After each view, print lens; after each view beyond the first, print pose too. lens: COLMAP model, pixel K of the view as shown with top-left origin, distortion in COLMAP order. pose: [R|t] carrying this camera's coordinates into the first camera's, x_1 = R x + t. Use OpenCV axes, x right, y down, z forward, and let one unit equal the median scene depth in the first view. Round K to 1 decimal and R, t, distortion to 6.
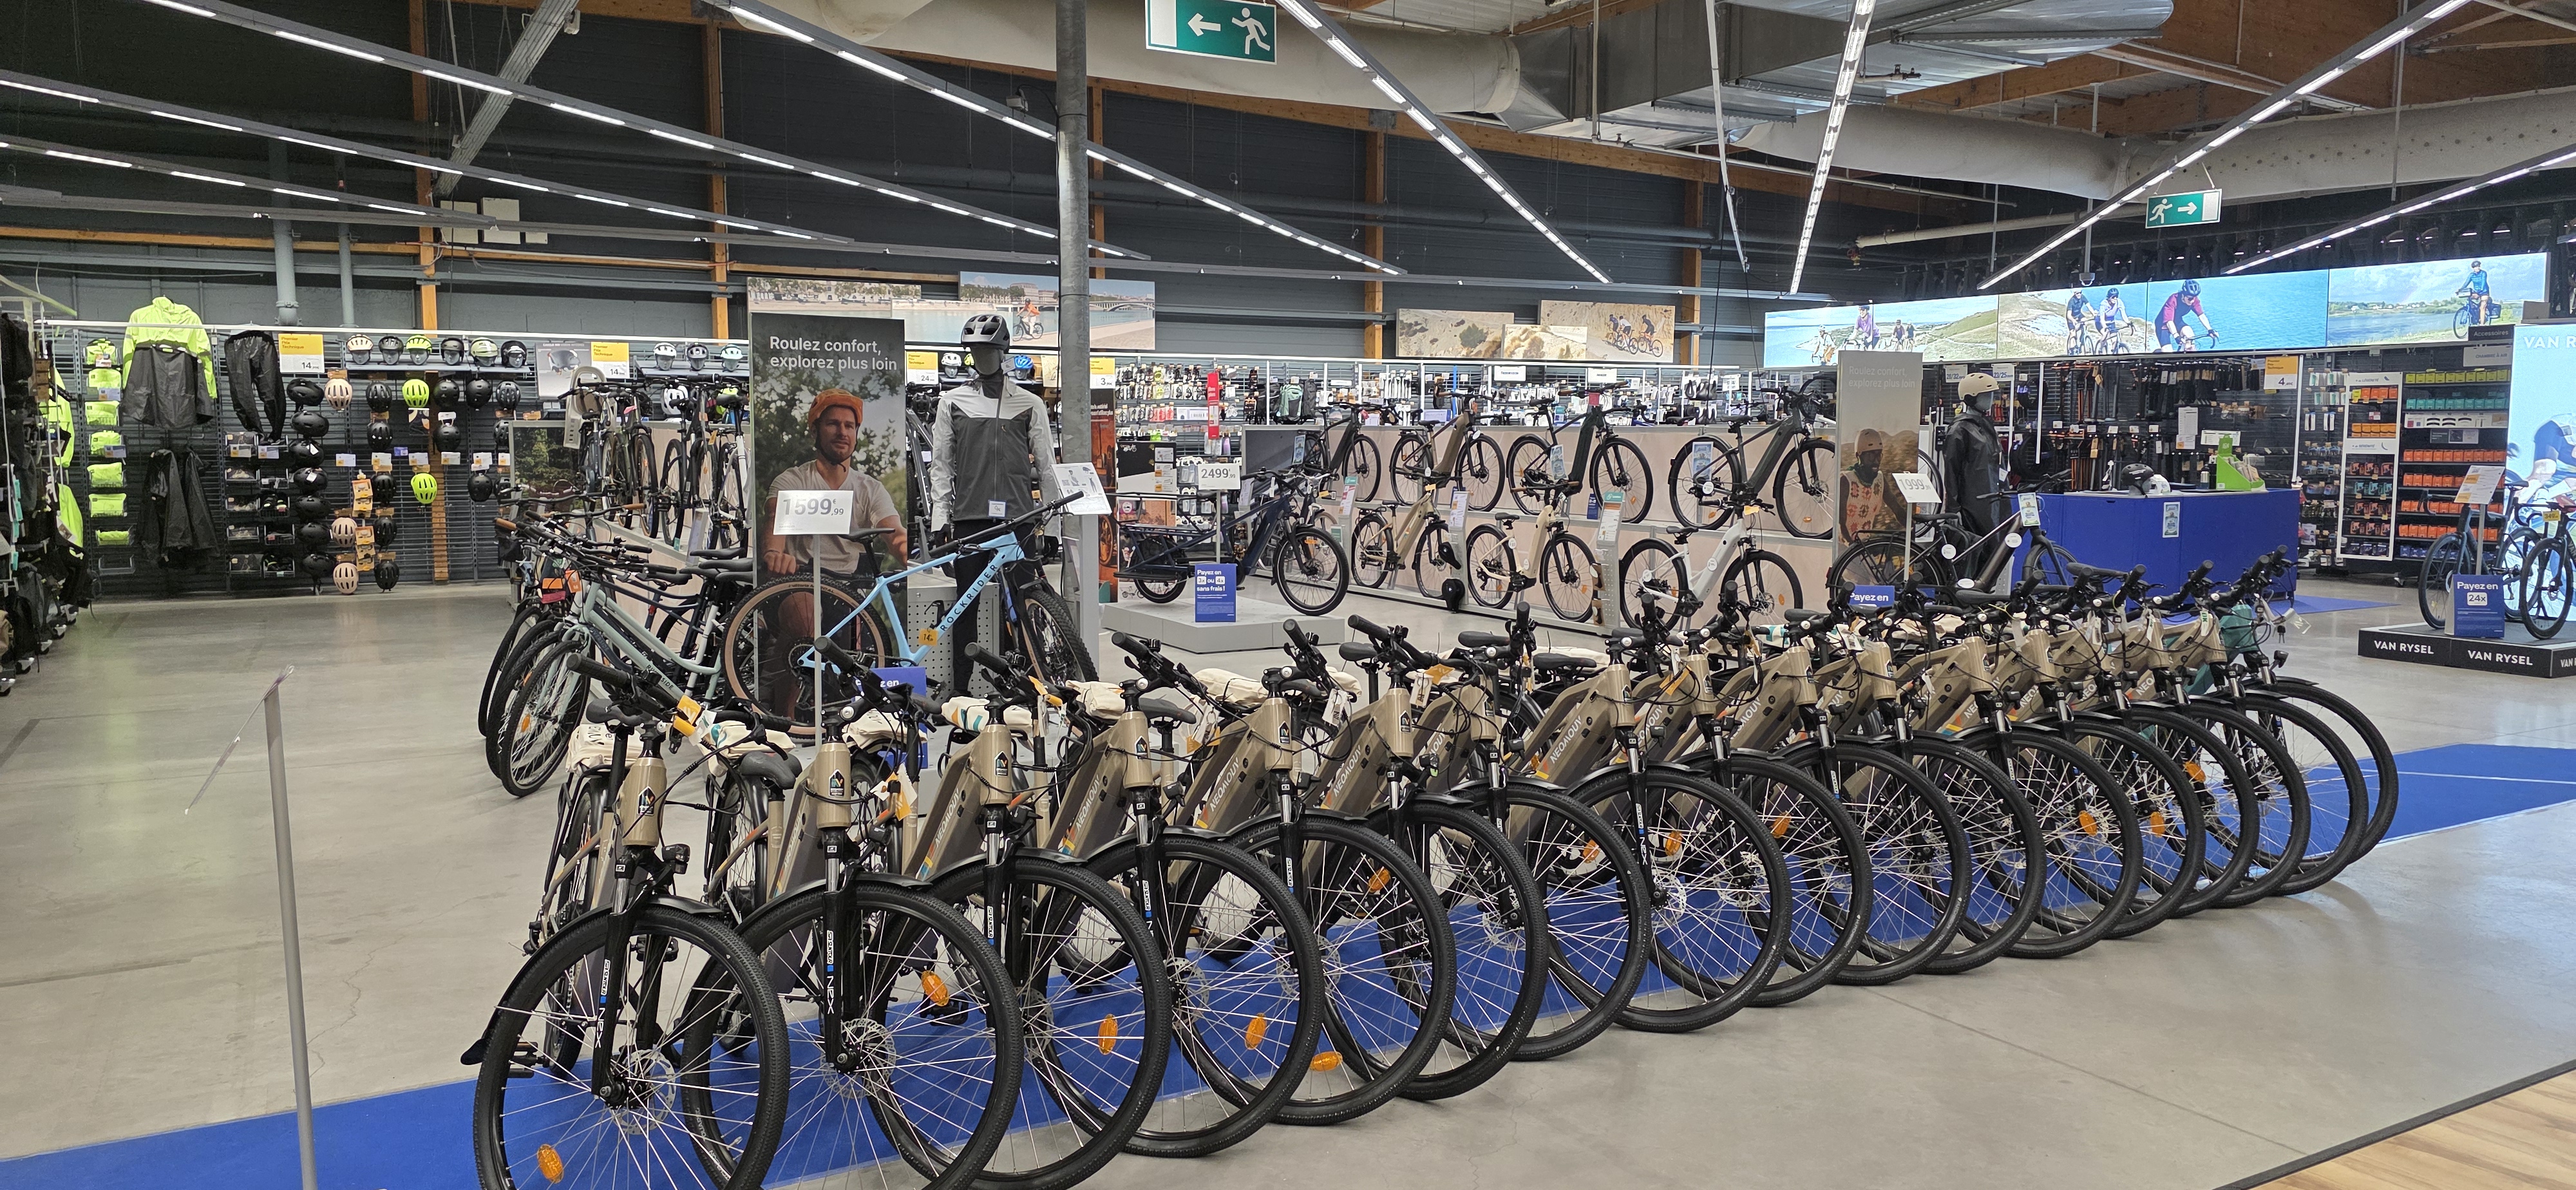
lens RADIAL K [[1692.7, 0, 1288.0], [0, 1692.7, 595.0], [0, 0, 1]] dist [0.084907, -0.084868]
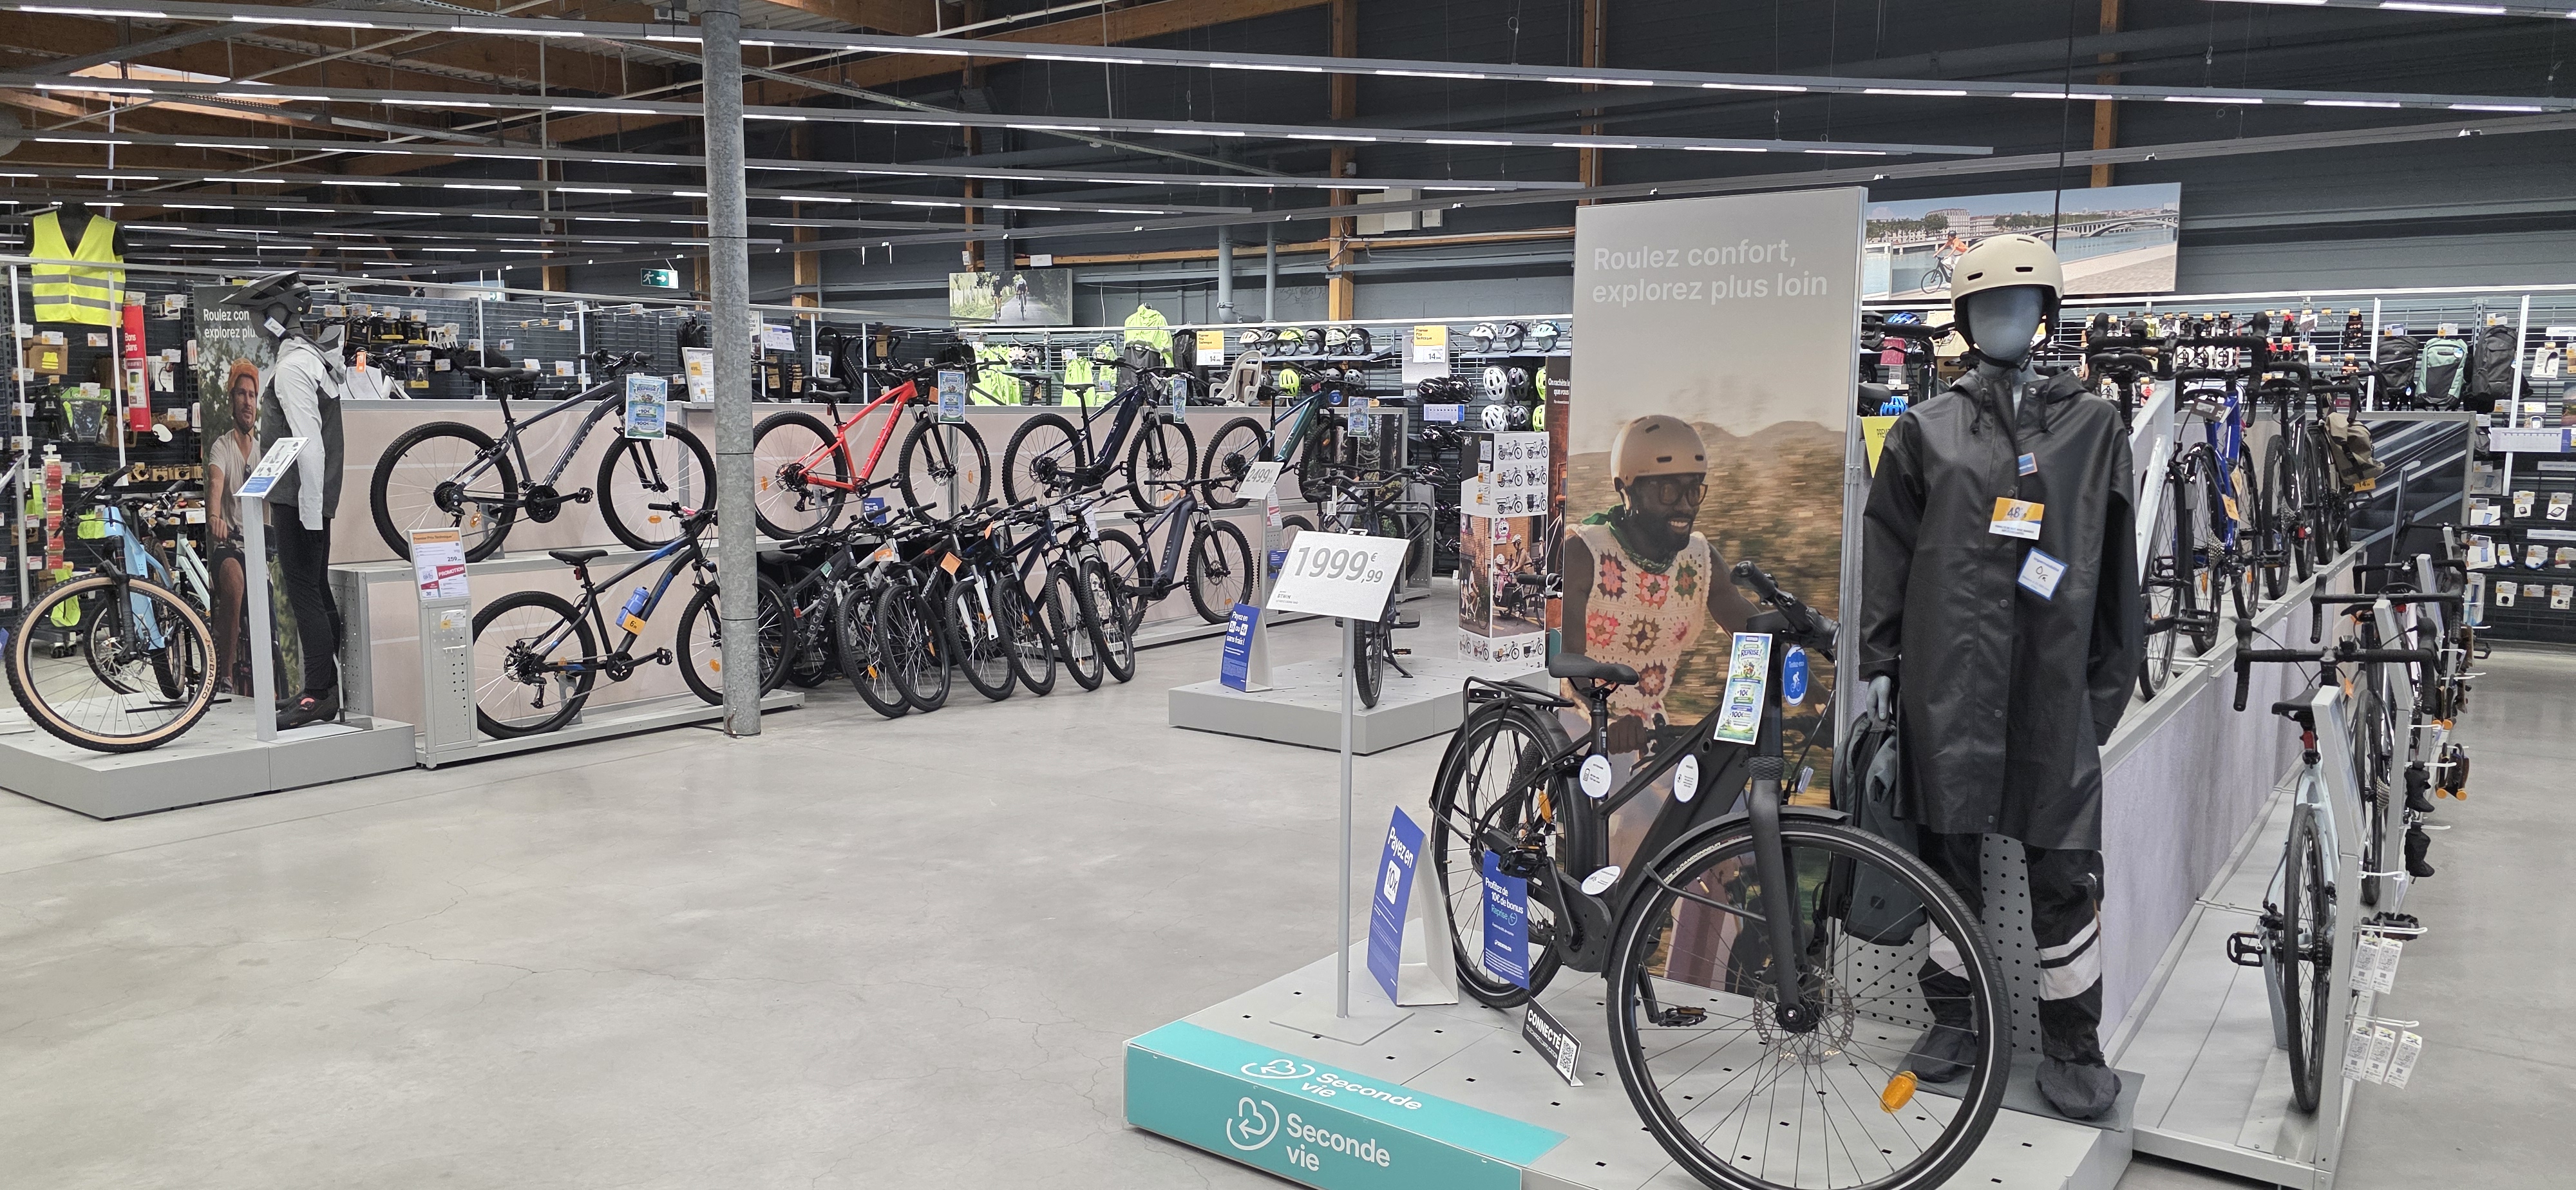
lens RADIAL K [[1702.4, 0, 1273.5], [0, 1702.4, 635.9], [0, 0, 1]] dist [0.073280, -0.067367]
pose [[0.427698, 0.120396, -0.895868, 0.459387], [-0.098149, 0.991416, 0.086379, -0.052912], [0.898577, 0.050984, 0.435844, 0.550205]]
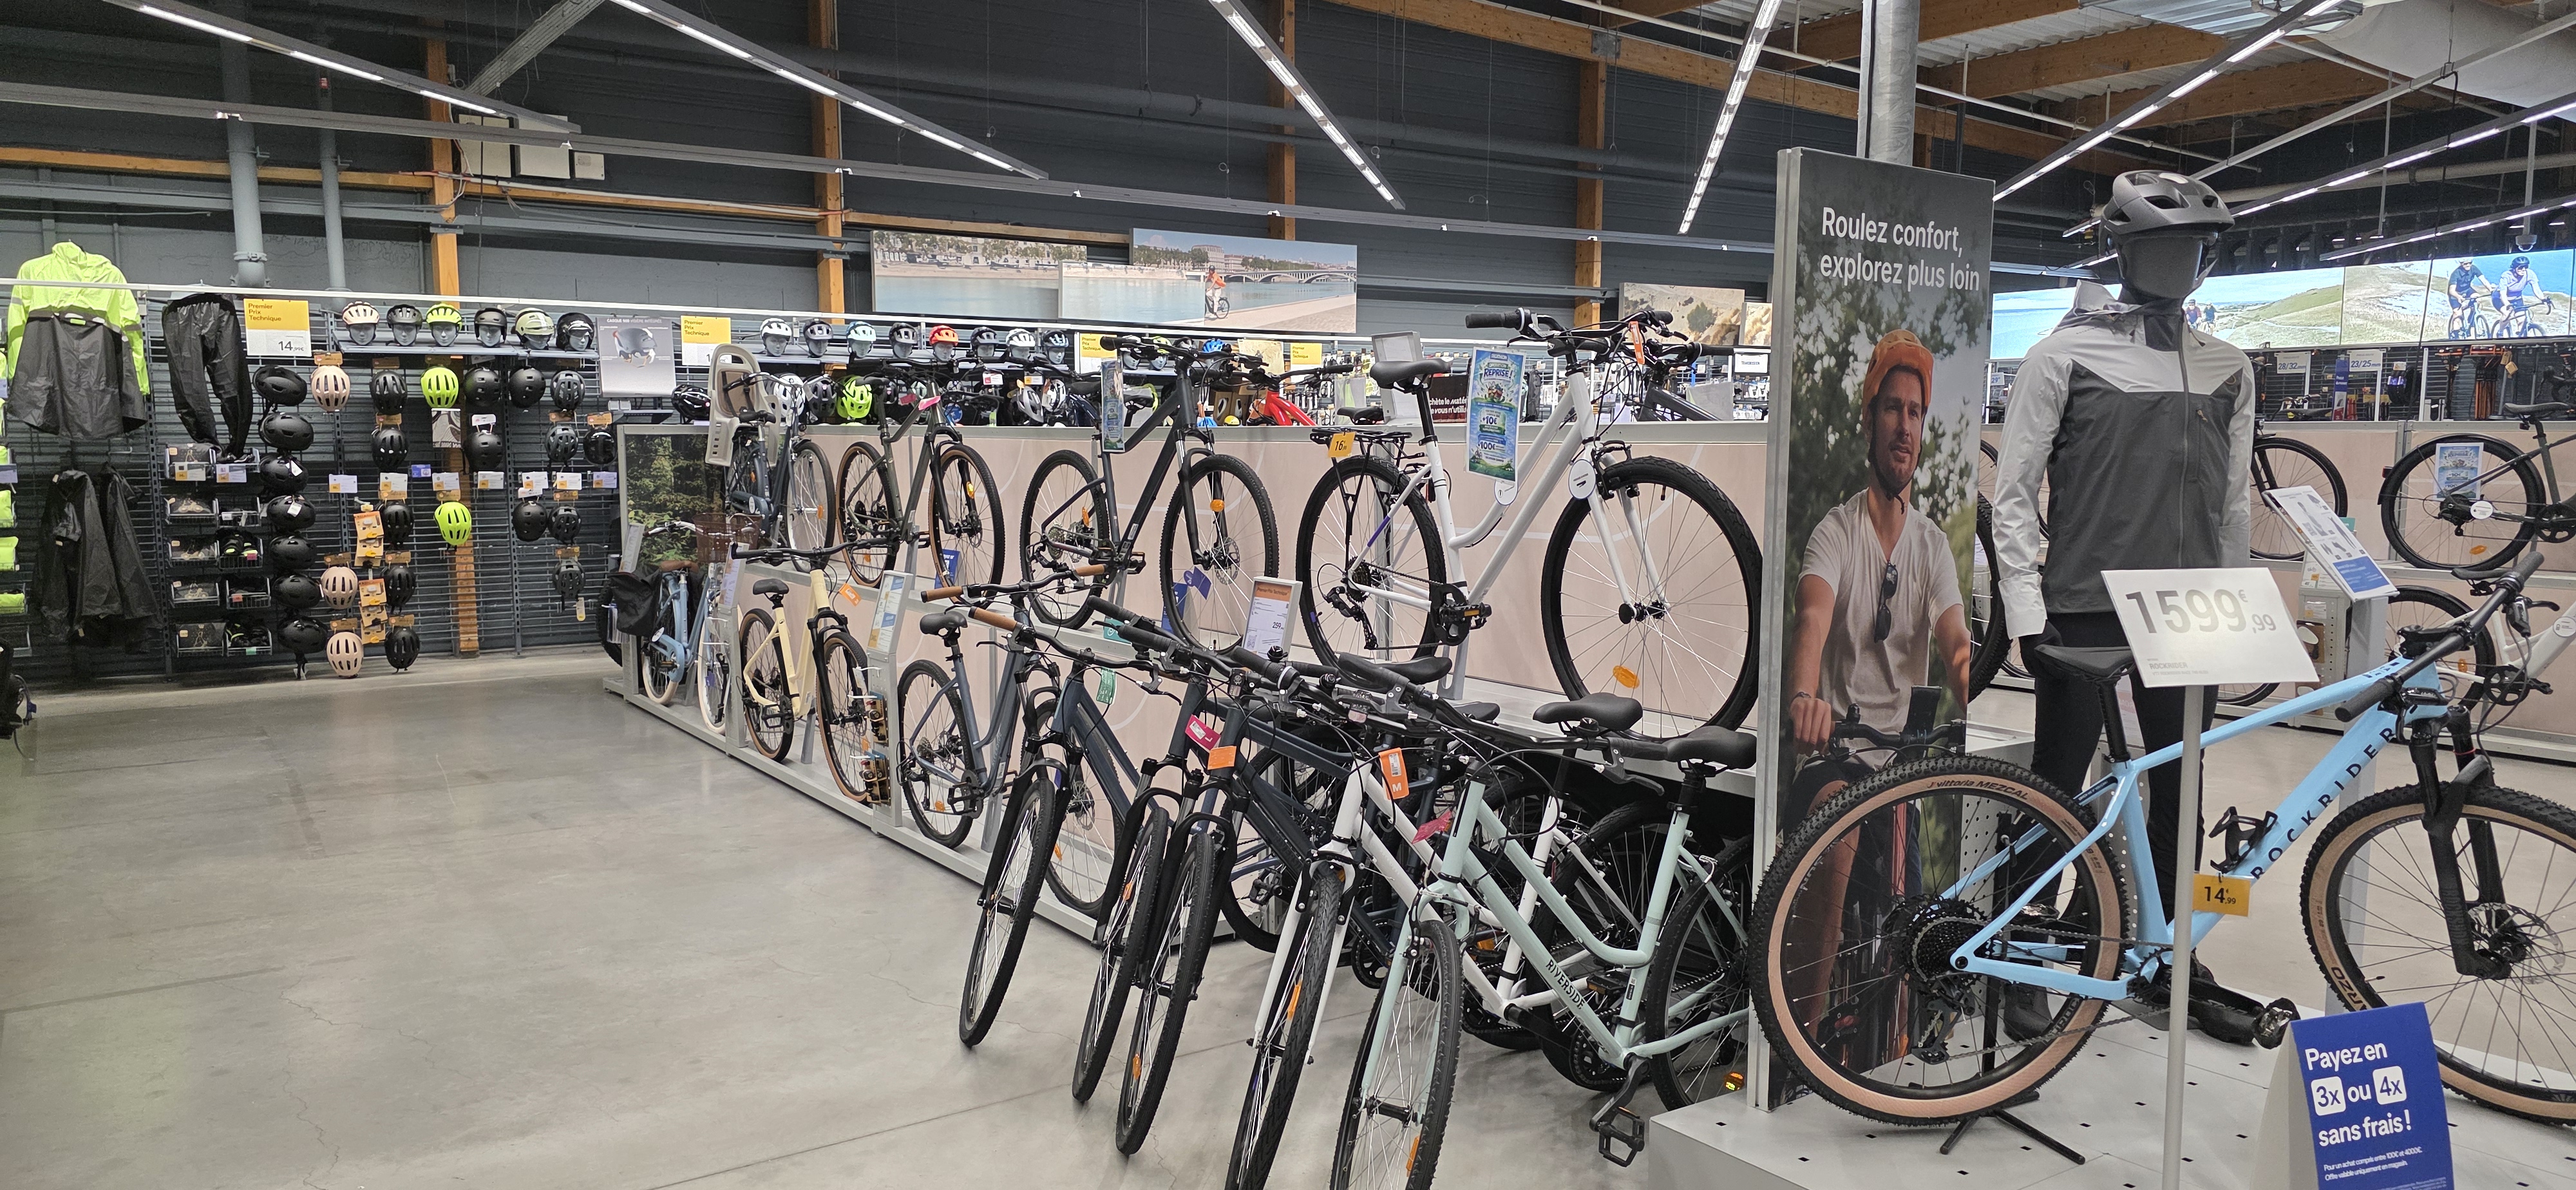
lens RADIAL K [[1702.4, 0, 1273.5], [0, 1702.4, 635.9], [0, 0, 1]] dist [0.073280, -0.067367]
pose [[0.996472, -0.014327, 0.082690, -0.233179], [0.012893, 0.999758, 0.017845, -0.024922], [-0.082925, -0.016716, 0.996416, 0.277005]]
